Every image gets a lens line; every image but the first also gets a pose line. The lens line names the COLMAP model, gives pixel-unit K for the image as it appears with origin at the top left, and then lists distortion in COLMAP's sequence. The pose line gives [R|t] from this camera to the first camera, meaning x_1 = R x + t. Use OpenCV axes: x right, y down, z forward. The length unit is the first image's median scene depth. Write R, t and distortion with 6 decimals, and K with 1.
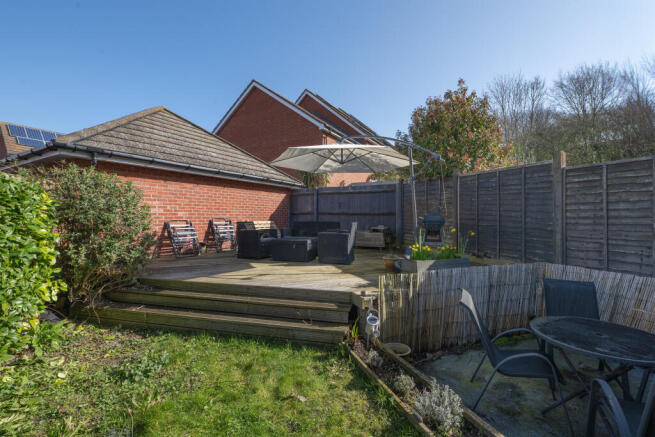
lens RADIAL K [[279.9, 0, 333.3], [0, 279.9, 216.8], [0, 0, 1]] dist [0.002231, -0.000005]
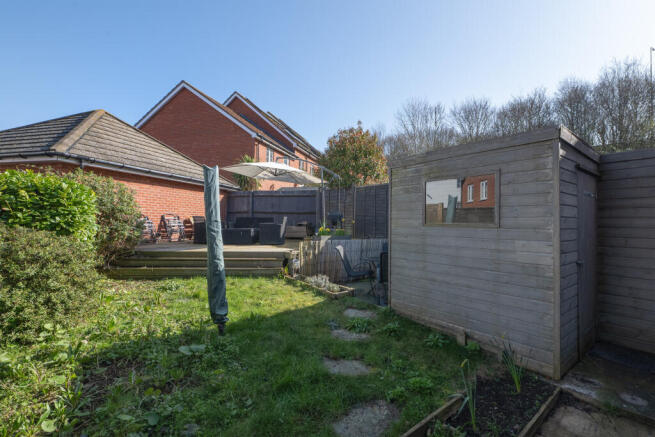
lens RADIAL K [[279.9, 0, 333.7], [0, 279.9, 214.6], [0, 0, 1]] dist [0.002231, -0.000005]
pose [[0.966624, 0.013752, 0.255831, -0.038377], [-0.009140, 0.999774, -0.019209, 0.024775], [-0.256037, 0.016230, 0.966531, -0.341032]]
